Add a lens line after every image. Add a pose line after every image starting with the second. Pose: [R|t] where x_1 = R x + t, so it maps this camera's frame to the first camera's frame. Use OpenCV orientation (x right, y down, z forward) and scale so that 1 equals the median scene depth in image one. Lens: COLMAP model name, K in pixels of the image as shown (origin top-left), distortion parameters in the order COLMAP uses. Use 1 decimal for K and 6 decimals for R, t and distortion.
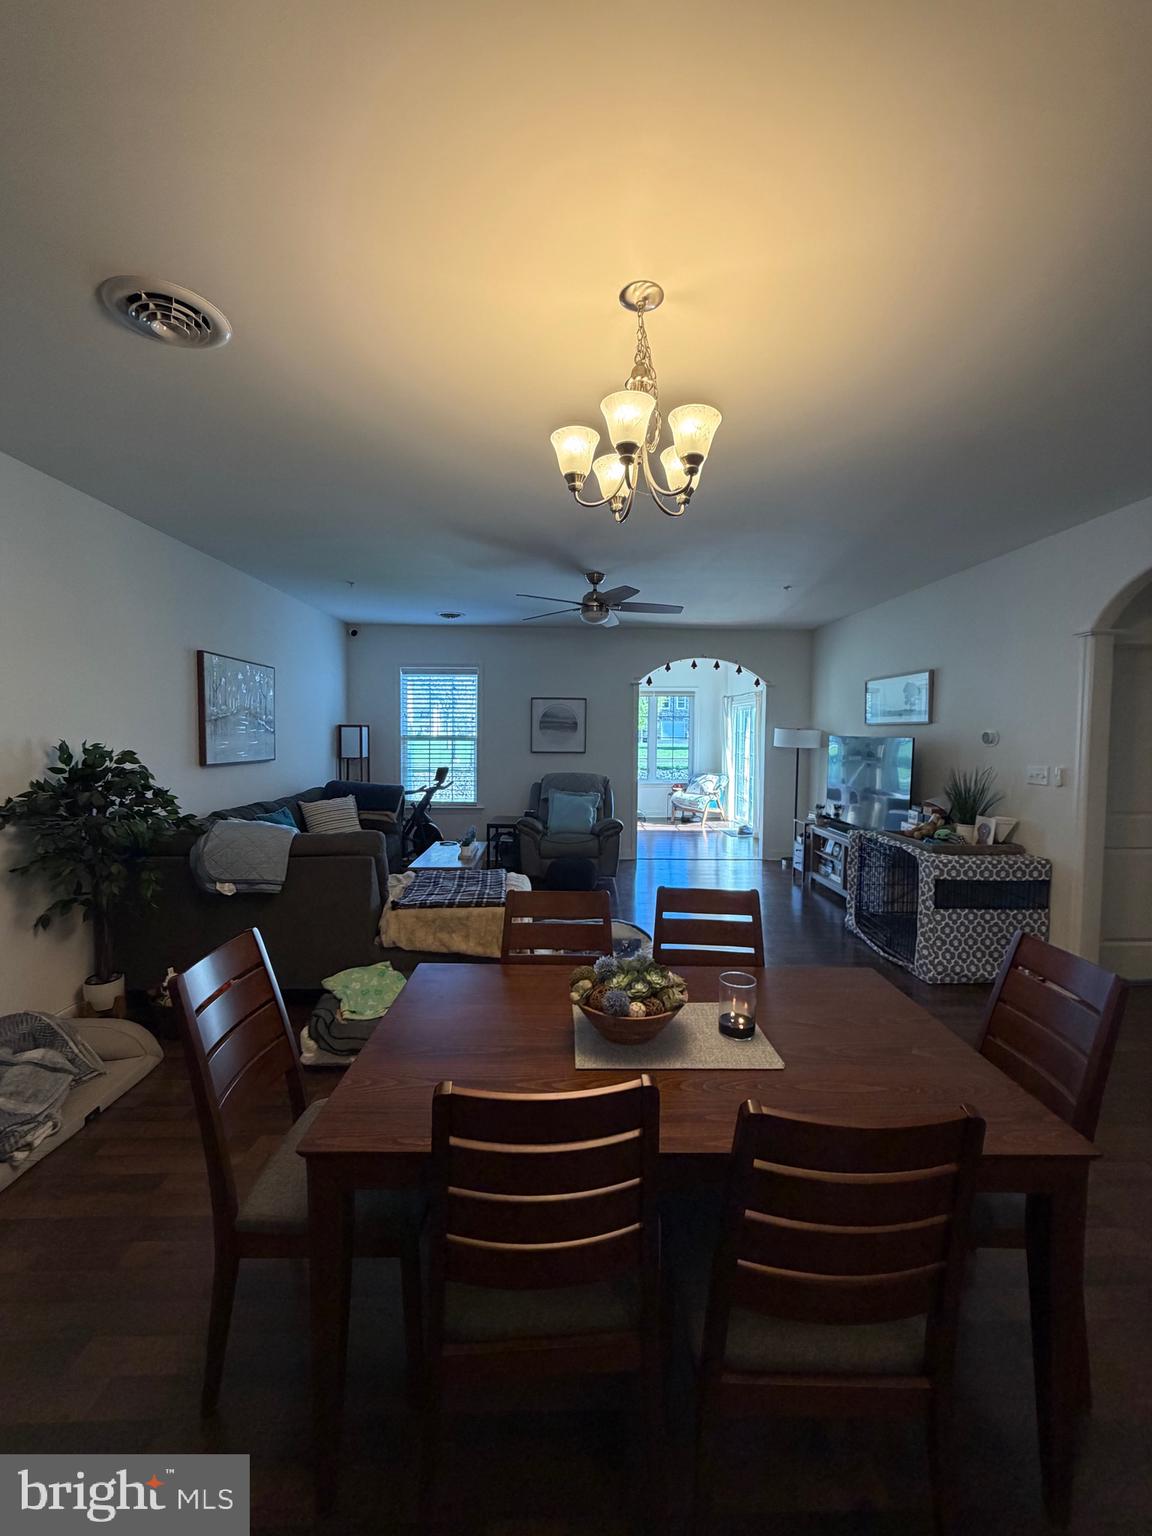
lens RADIAL K [[613.3, 0, 573.9], [0, 613.3, 763.8], [0, 0, 1]] dist [-0.001468, 0.000381]
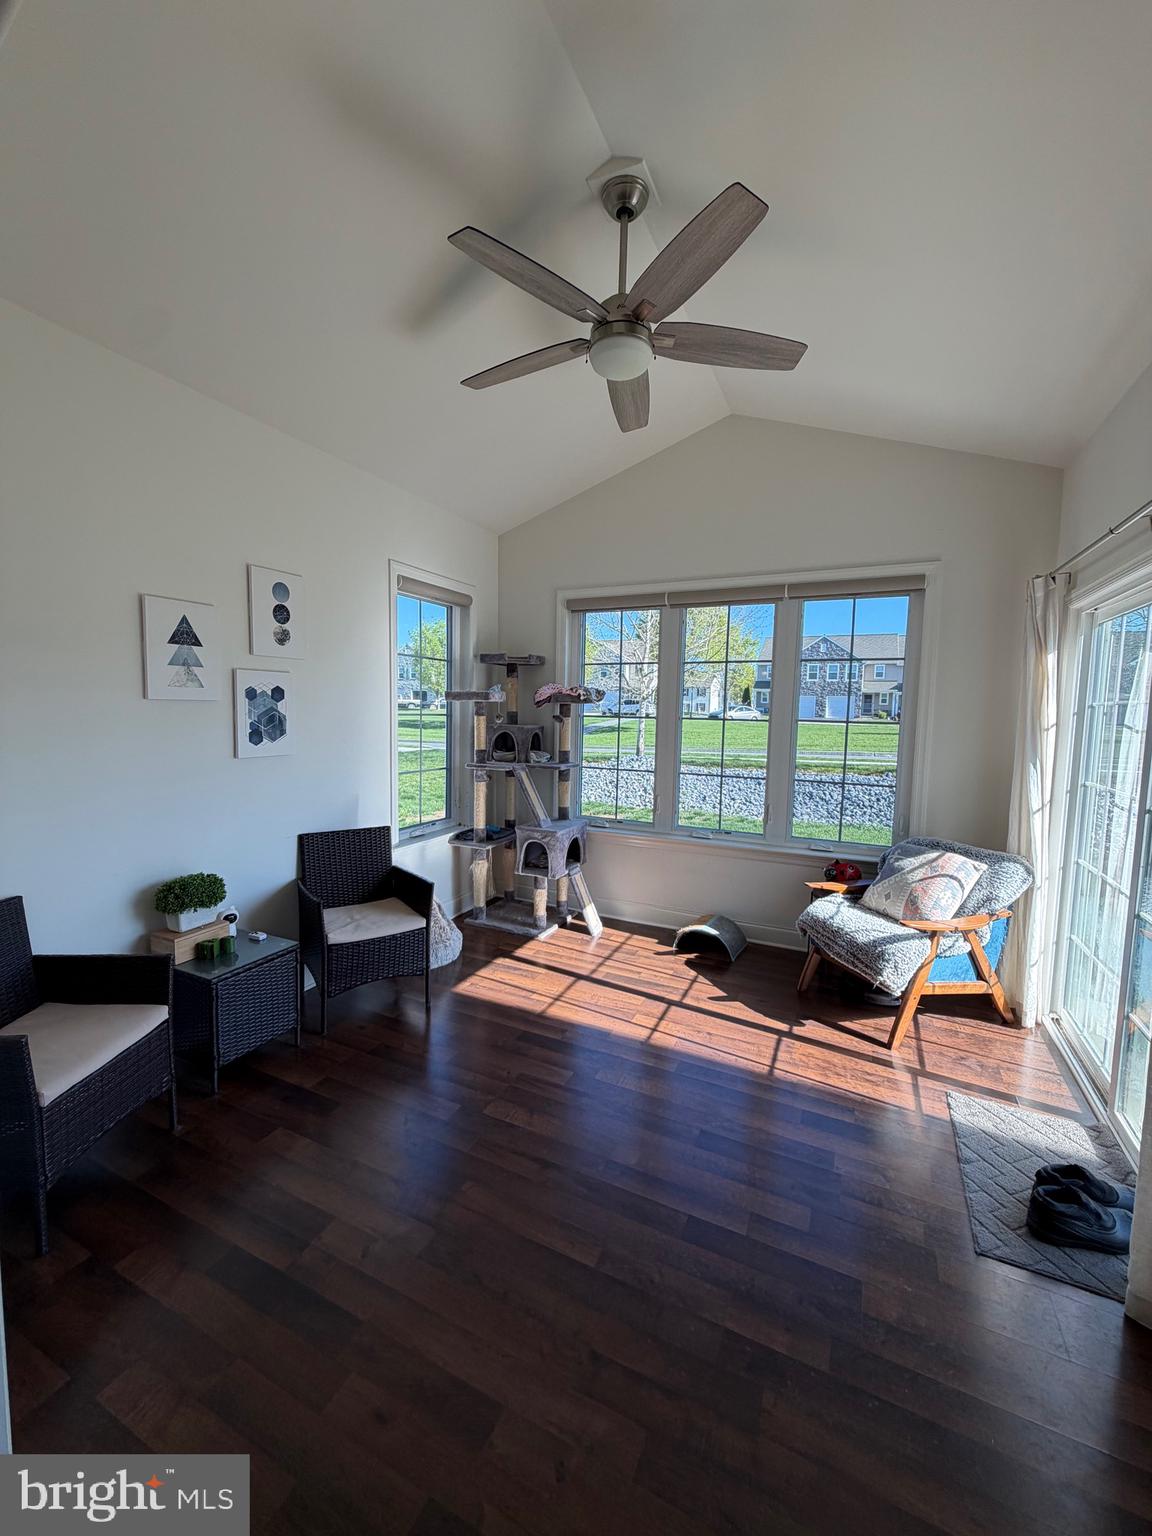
lens RADIAL K [[613.3, 0, 567.8], [0, 613.3, 770.0], [0, 0, 1]] dist [-0.001468, 0.000381]
pose [[0.894128, 0.034912, -0.446449, 0.187254], [-0.018581, 0.998990, 0.040907, -0.031199], [0.447426, -0.028281, 0.893873, 0.661345]]
